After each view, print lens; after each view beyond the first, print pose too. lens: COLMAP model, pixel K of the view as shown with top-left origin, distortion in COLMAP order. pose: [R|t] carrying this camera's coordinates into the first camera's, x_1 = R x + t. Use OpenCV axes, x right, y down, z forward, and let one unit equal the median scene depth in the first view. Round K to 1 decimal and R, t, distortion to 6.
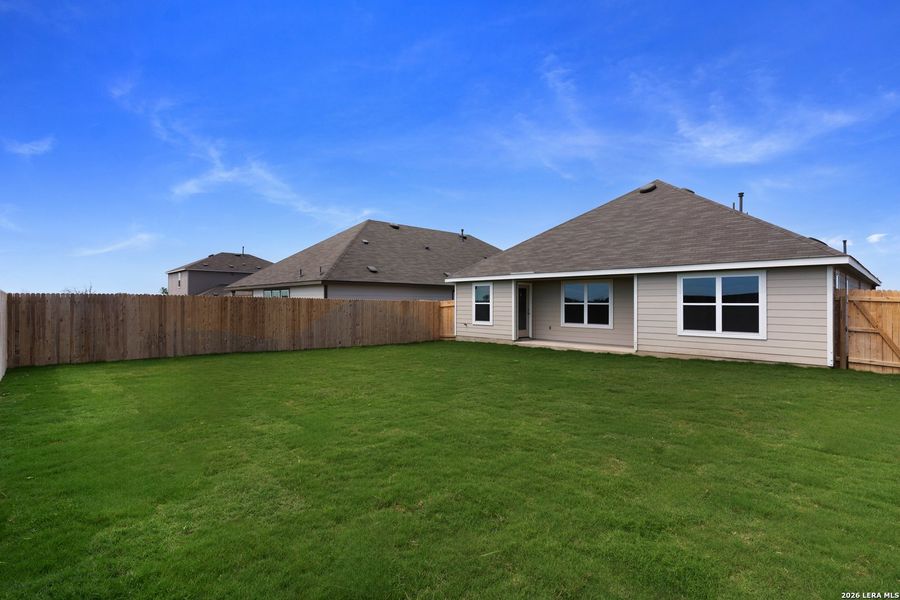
lens RADIAL K [[435.2, 0, 448.6], [0, 435.2, 303.4], [0, 0, 1]] dist [0.000994, 0.000139]
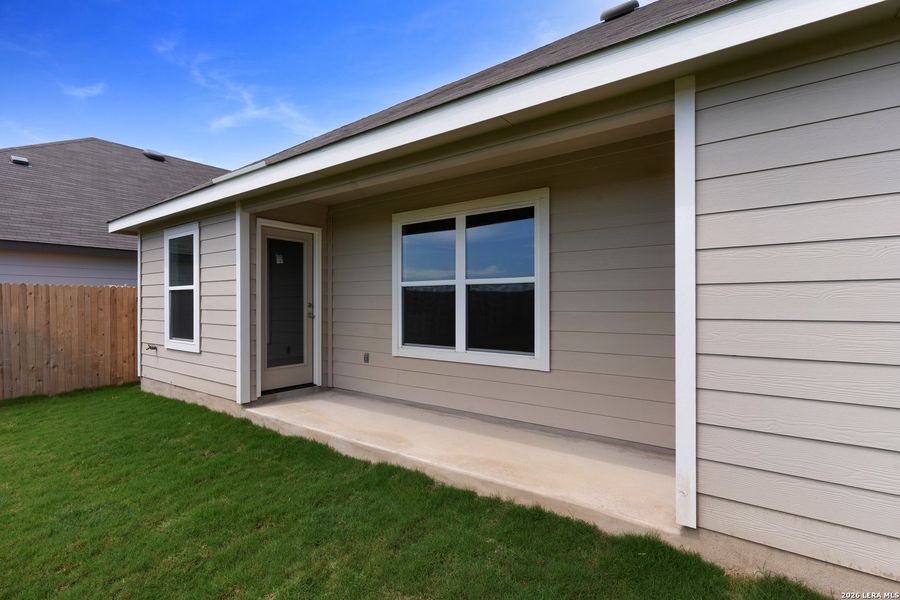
lens RADIAL K [[435.2, 0, 448.6], [0, 435.2, 303.4], [0, 0, 1]] dist [0.000994, 0.000139]
pose [[0.985695, -0.008559, 0.168321, 0.234415], [0.007906, 0.999958, 0.004551, 0.012672], [-0.168353, -0.003155, 0.985722, 0.644251]]
